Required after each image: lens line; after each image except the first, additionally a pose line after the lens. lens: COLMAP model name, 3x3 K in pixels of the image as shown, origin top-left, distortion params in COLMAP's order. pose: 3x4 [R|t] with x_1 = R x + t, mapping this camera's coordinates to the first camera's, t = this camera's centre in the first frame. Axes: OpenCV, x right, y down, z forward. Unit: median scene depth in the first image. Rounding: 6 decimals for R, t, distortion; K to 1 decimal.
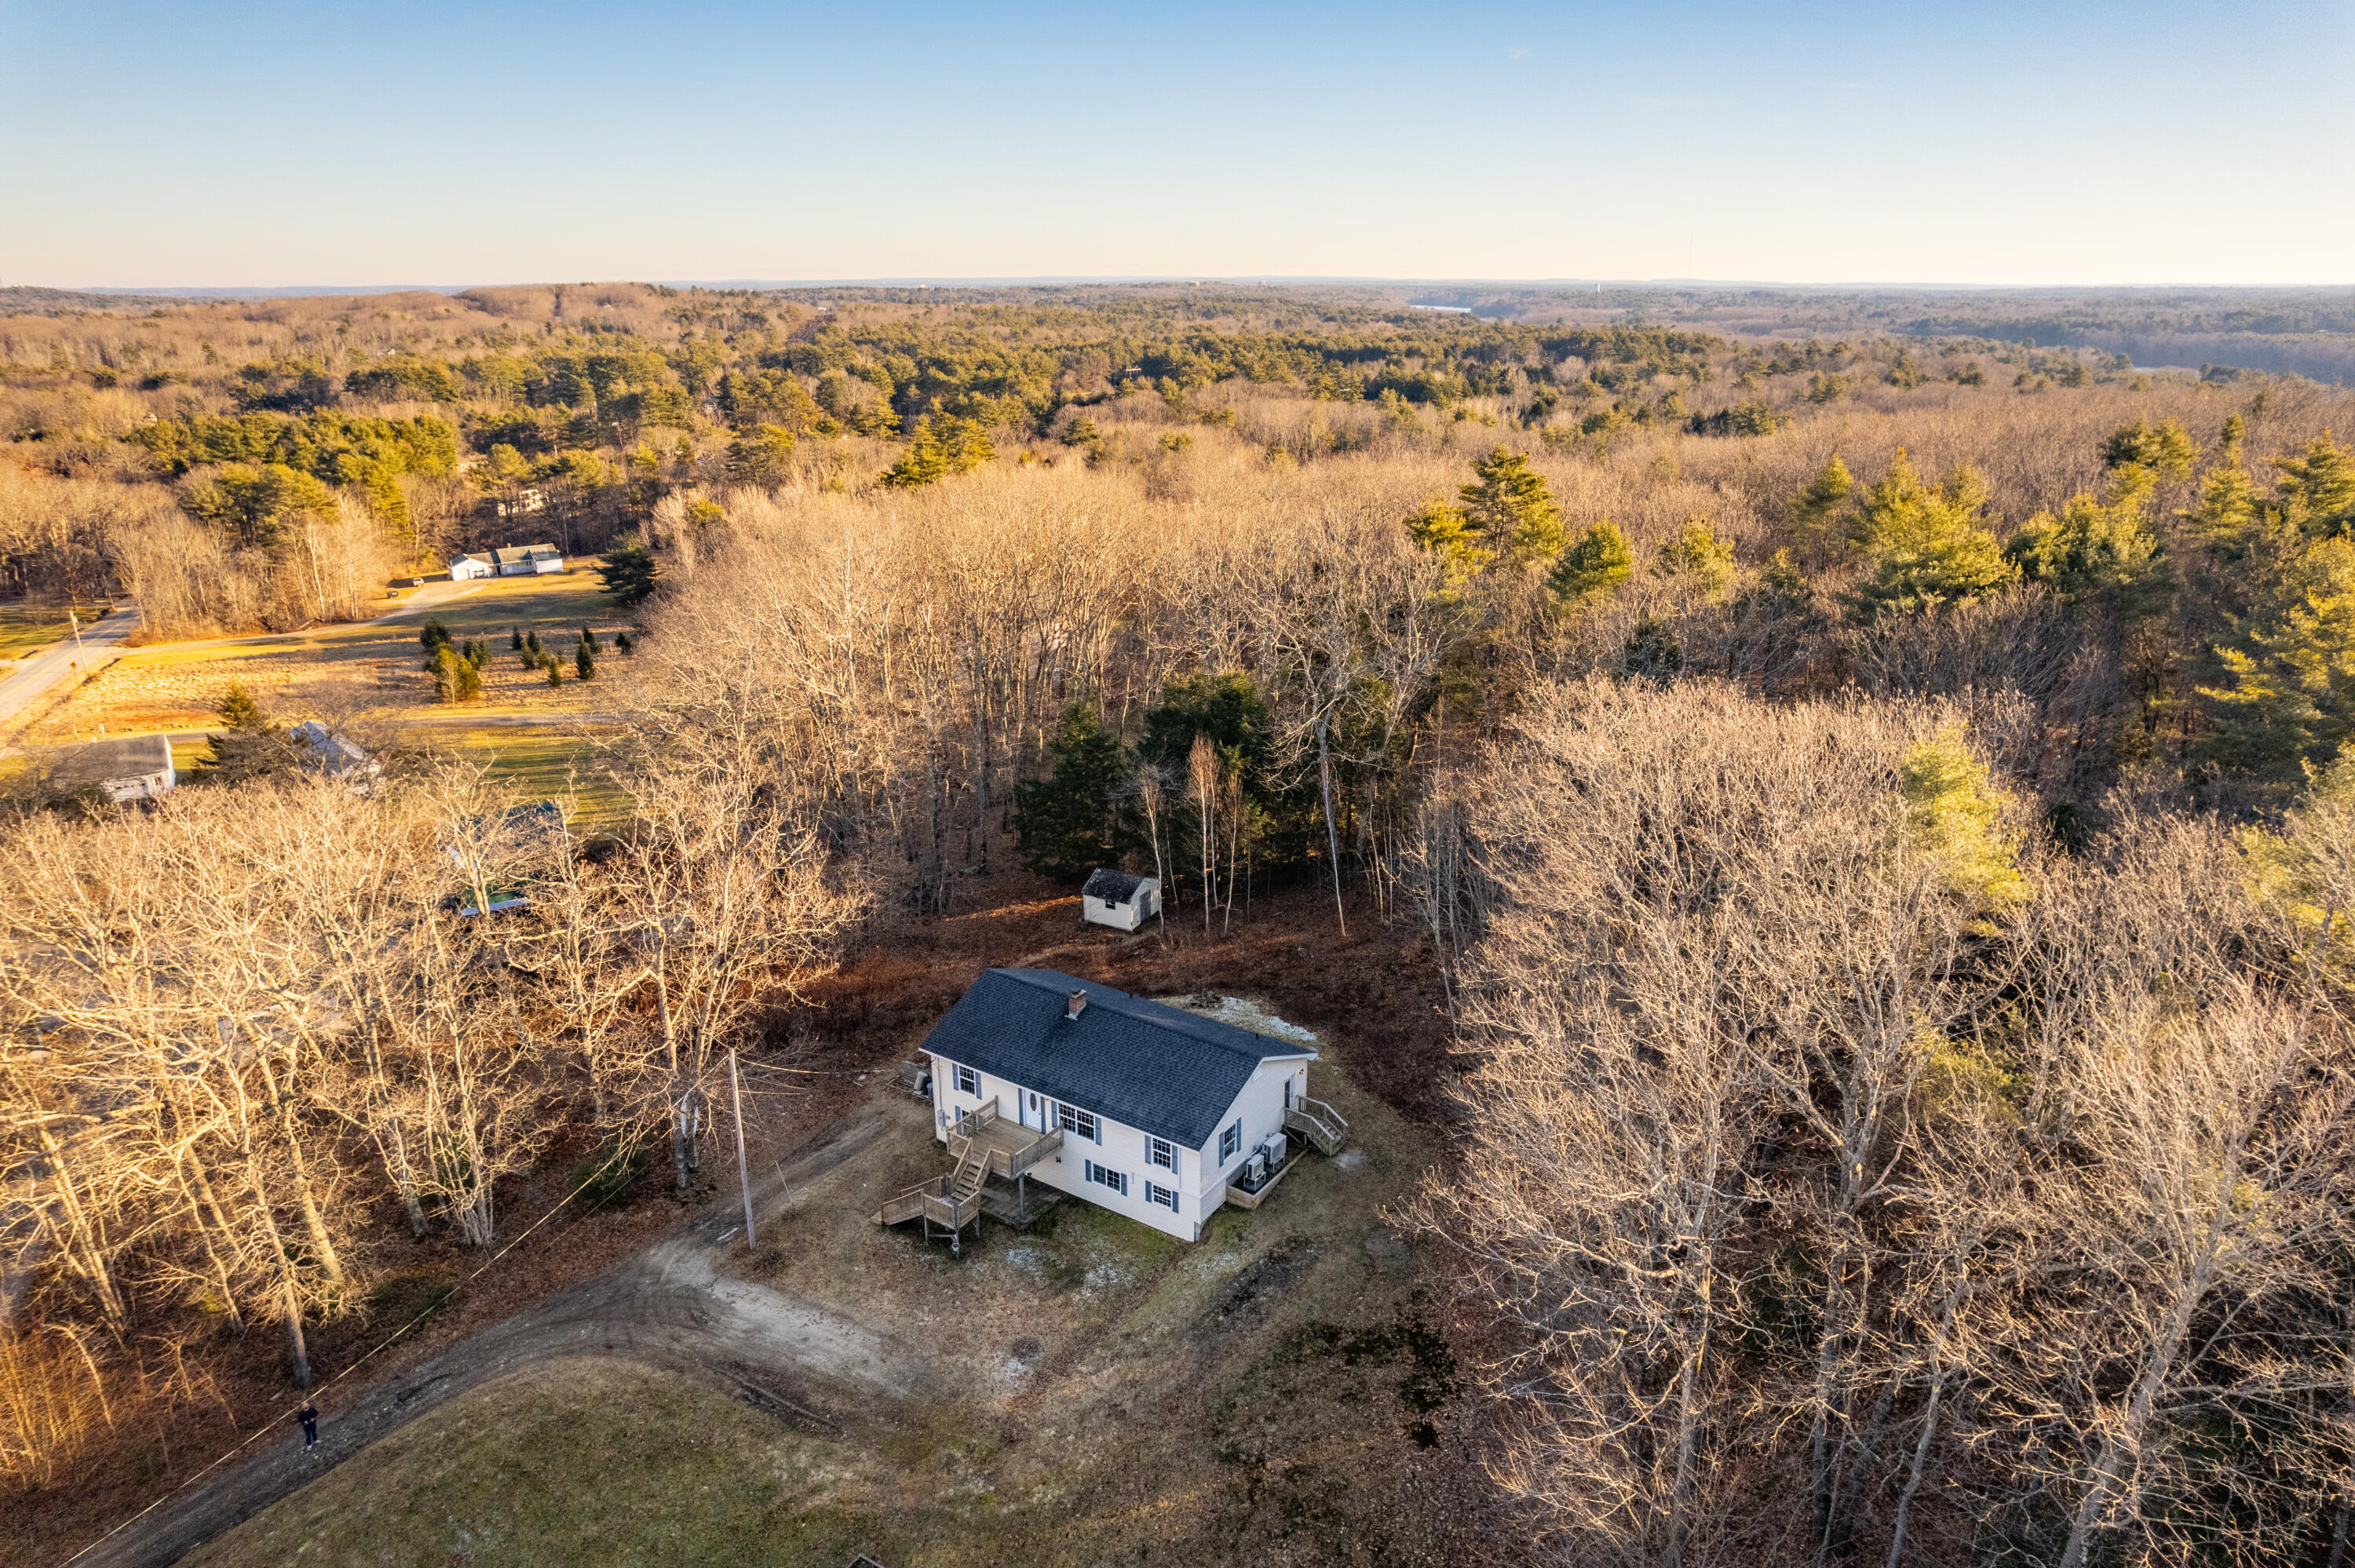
lens RADIAL K [[1489.7, 0, 1190.7], [0, 1489.7, 794.5], [0, 0, 1]] dist [-0.072467, 0.061673]
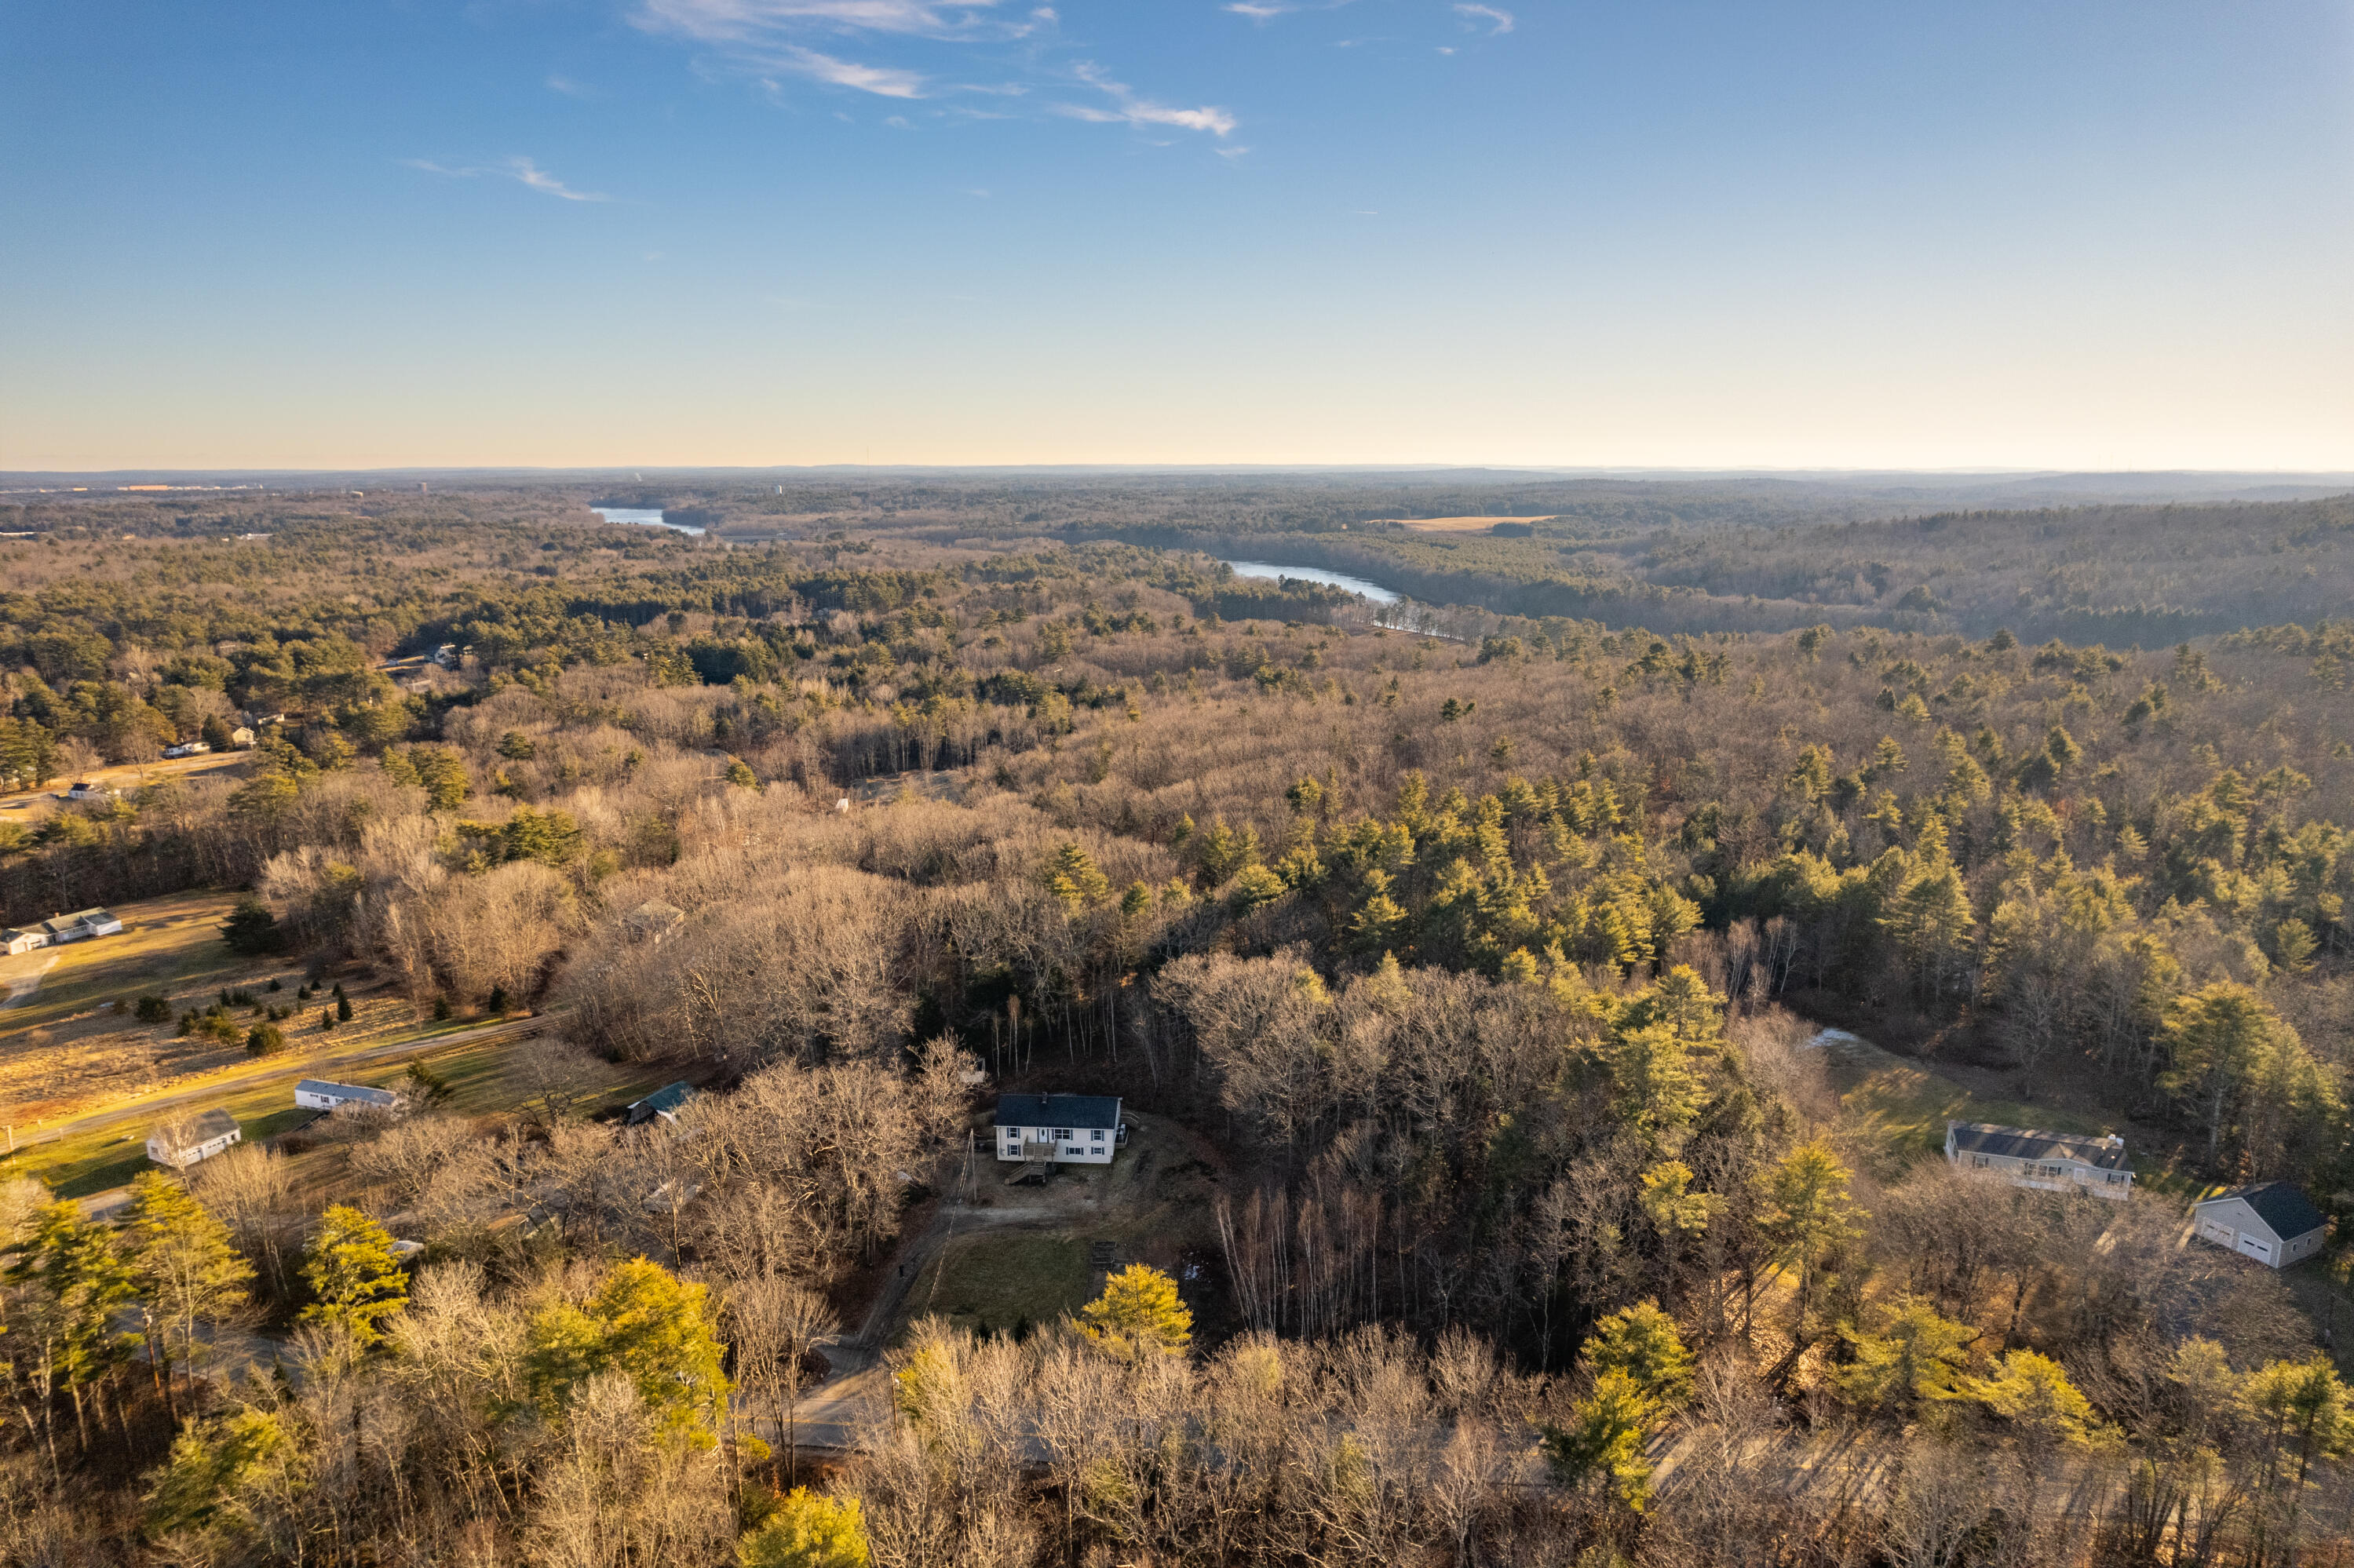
lens RADIAL K [[1489.1, 0, 1168.1], [0, 1489.1, 780.2], [0, 0, 1]] dist [-0.072467, 0.061673]
pose [[0.867118, -0.106085, 0.486674, -0.860785], [0.165691, 0.982848, -0.080974, -0.135589], [-0.469737, 0.150851, 0.869823, -1.211799]]
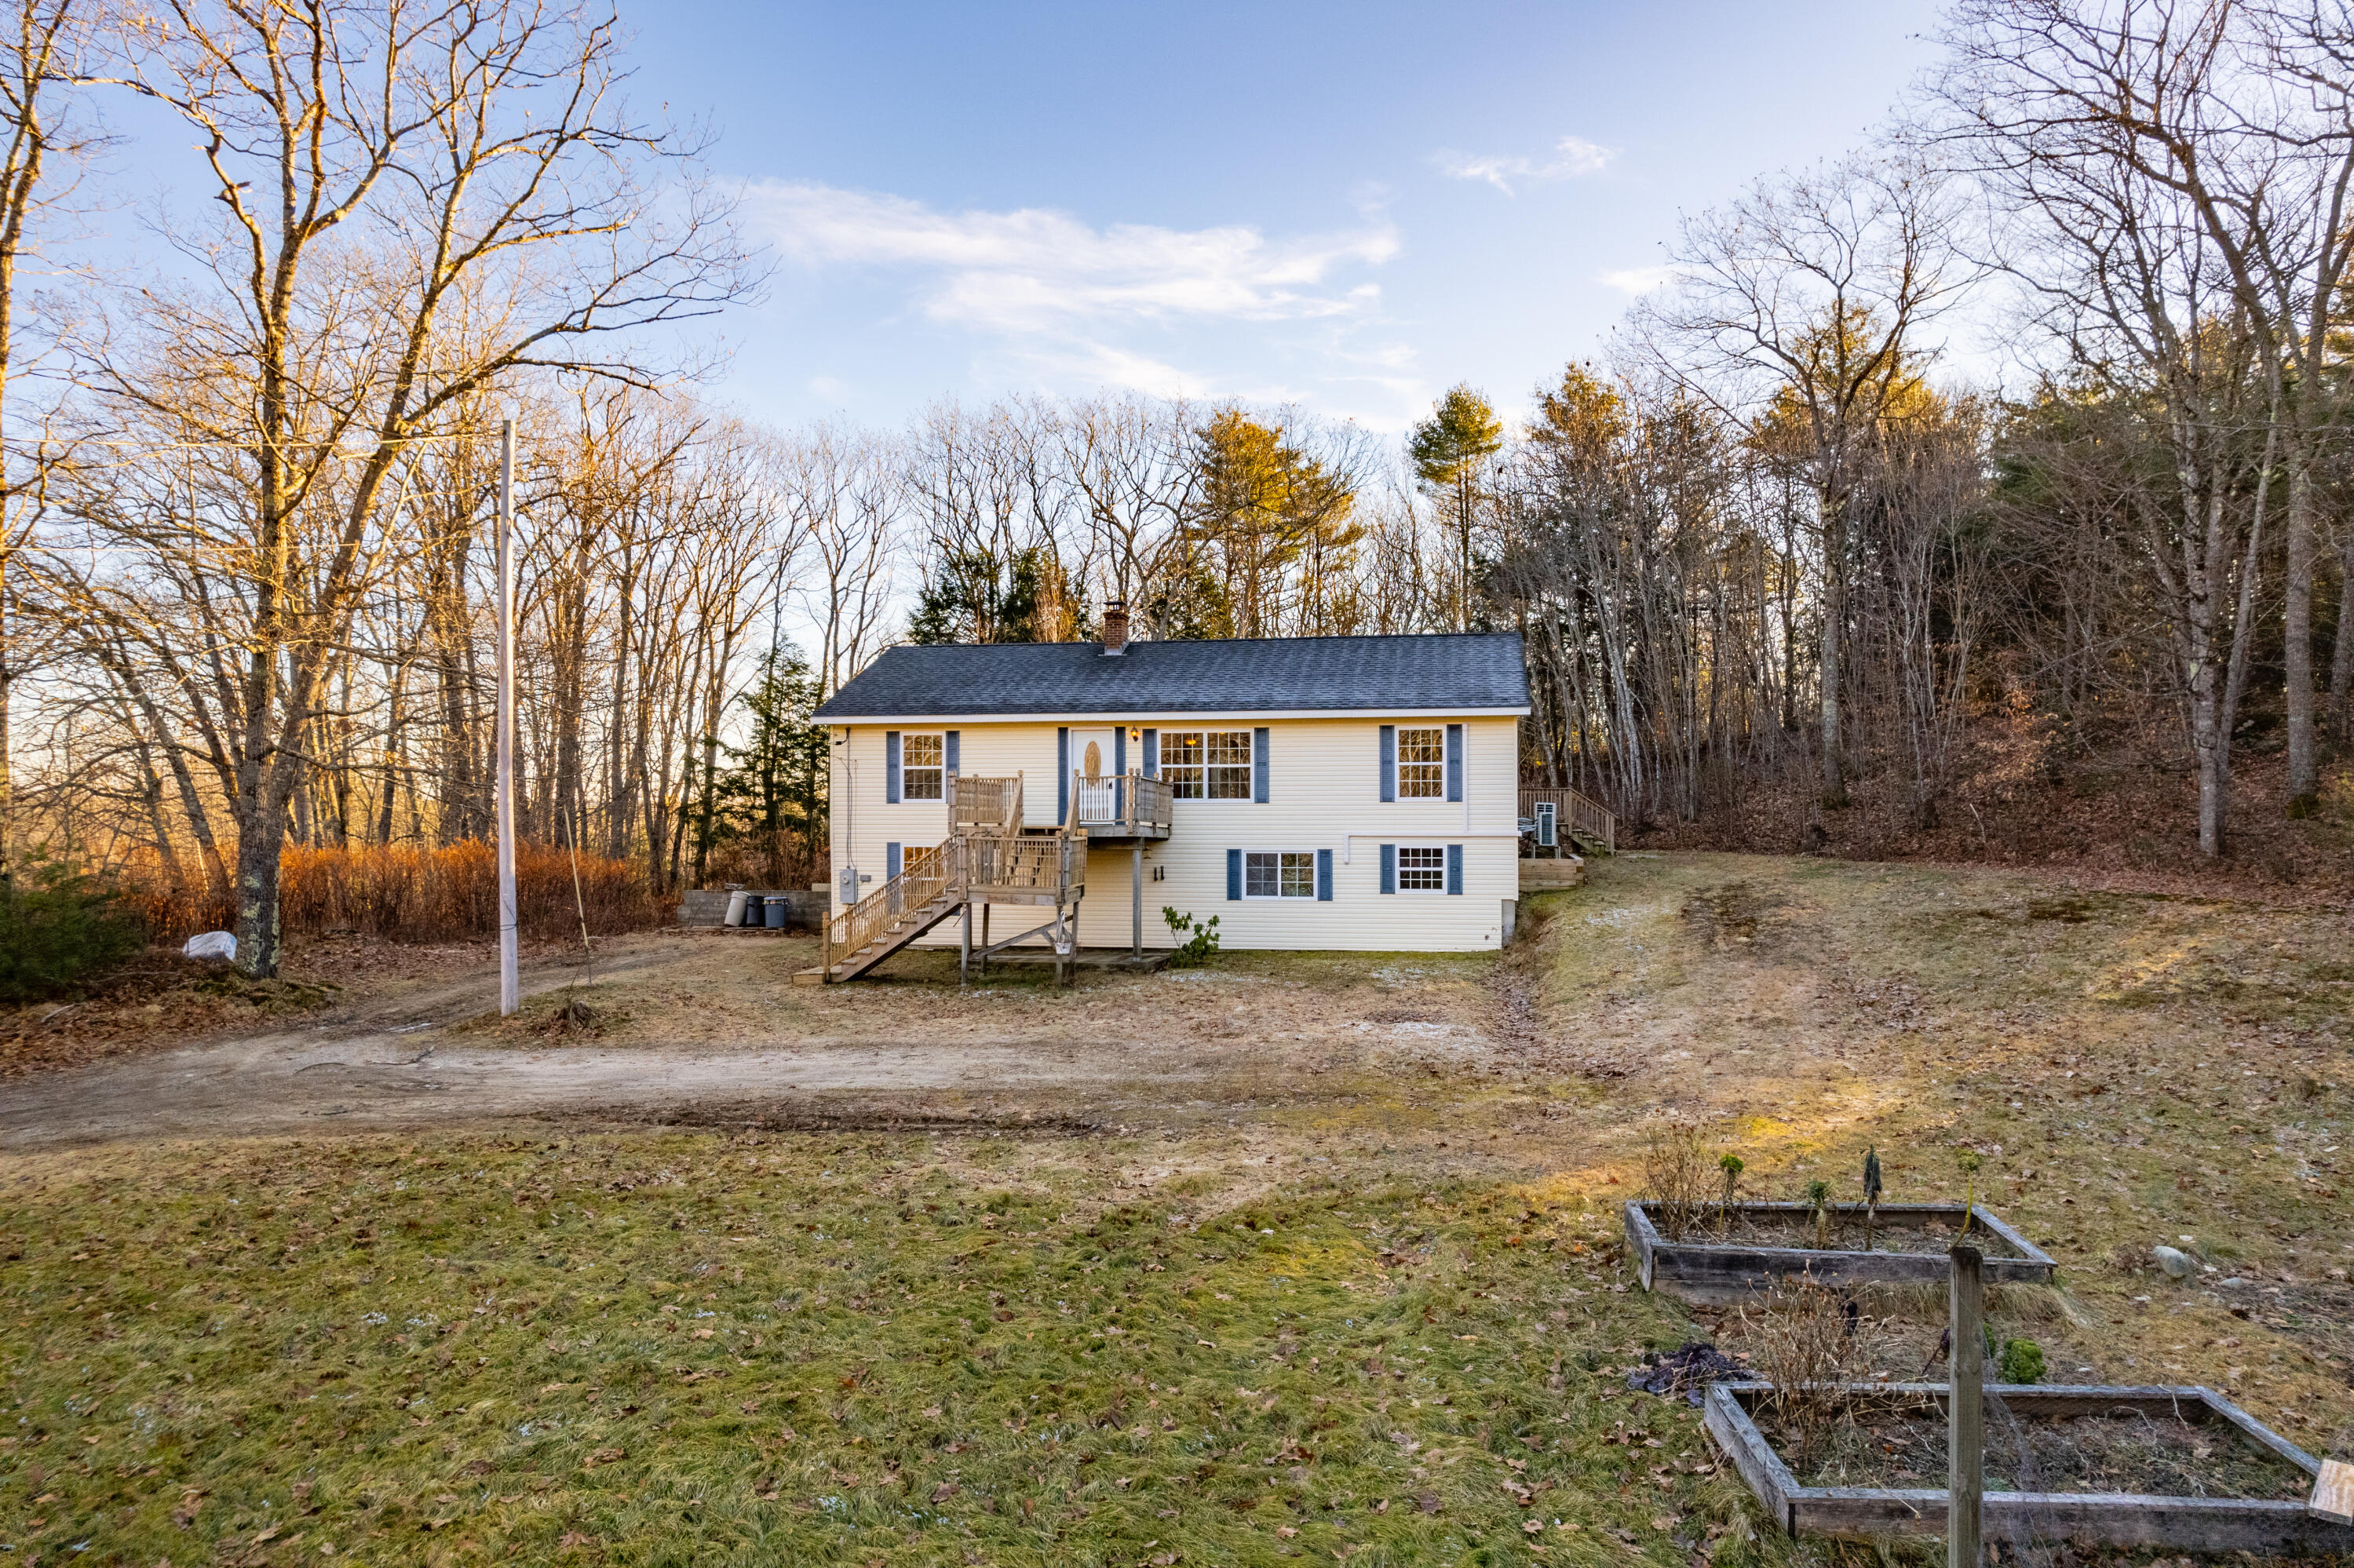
lens RADIAL K [[1489.1, 0, 1181.8], [0, 1489.1, 799.0], [0, 0, 1]] dist [-0.072467, 0.061673]
pose [[0.919431, -0.002807, 0.393241, -0.190558], [0.131652, 0.944470, -0.301072, 0.259076], [-0.370560, 0.328585, 0.868745, 0.399221]]
